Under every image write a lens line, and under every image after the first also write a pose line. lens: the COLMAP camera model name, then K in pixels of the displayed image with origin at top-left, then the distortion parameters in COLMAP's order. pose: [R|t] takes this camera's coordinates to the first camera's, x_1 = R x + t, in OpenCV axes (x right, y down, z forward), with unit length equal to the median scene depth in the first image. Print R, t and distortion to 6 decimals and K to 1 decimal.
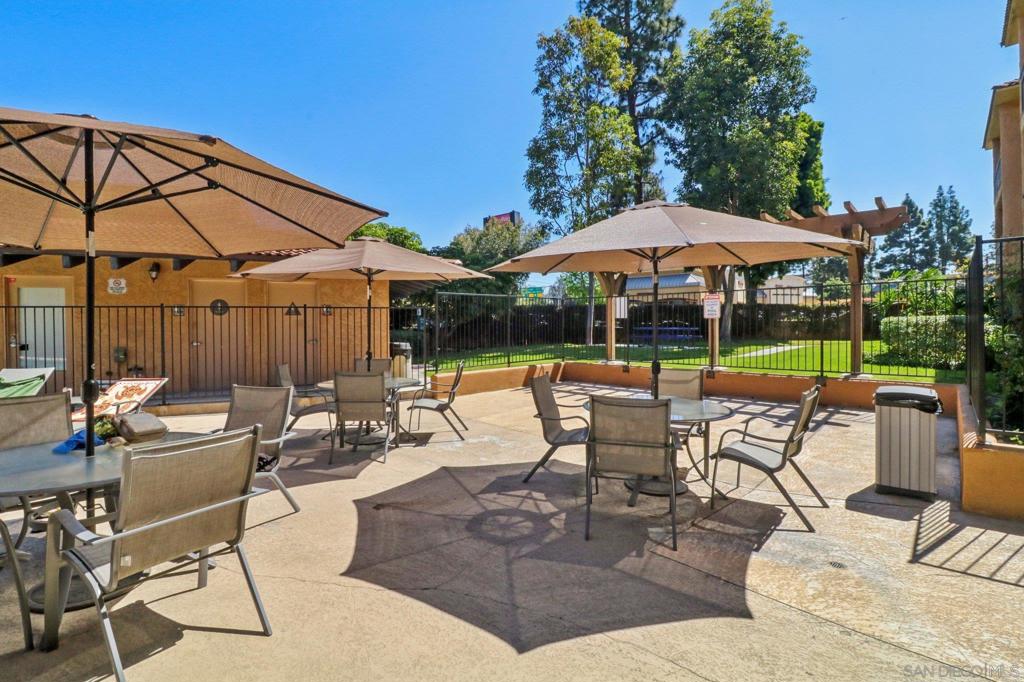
lens RADIAL K [[475.6, 0, 505.5], [0, 475.6, 335.4], [0, 0, 1]] dist [0.001982, -0.011937]
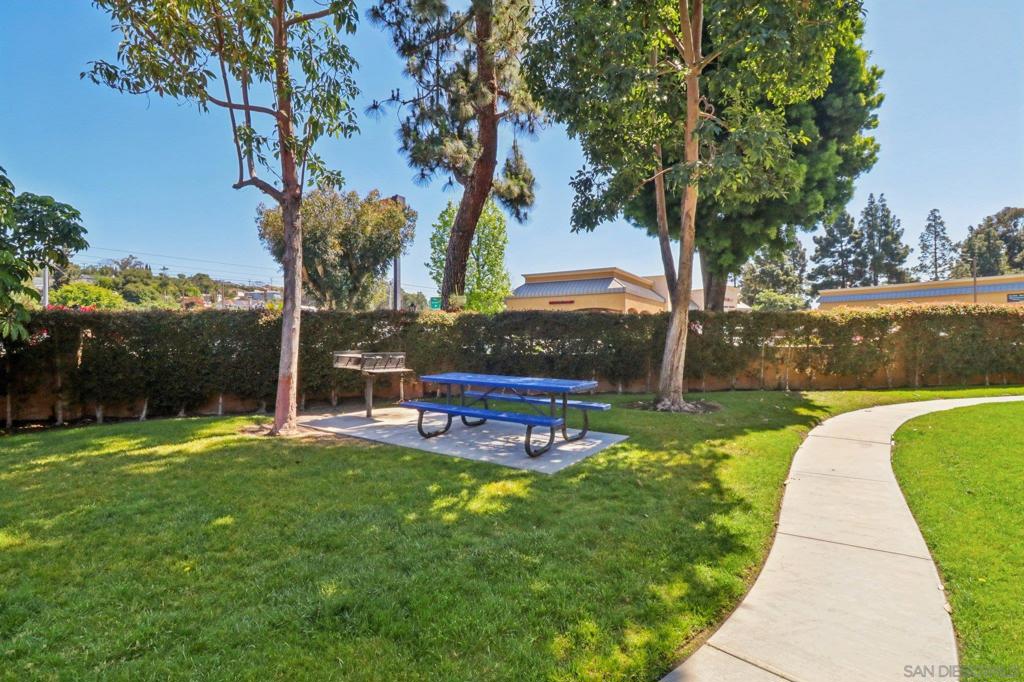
lens RADIAL K [[475.6, 0, 505.5], [0, 475.6, 335.4], [0, 0, 1]] dist [0.001982, -0.011937]
pose [[0.991586, 0.002060, 0.129435, 0.067994], [0.001235, 0.999677, -0.025370, -0.008389], [-0.129446, 0.025317, 0.991263, 0.155162]]
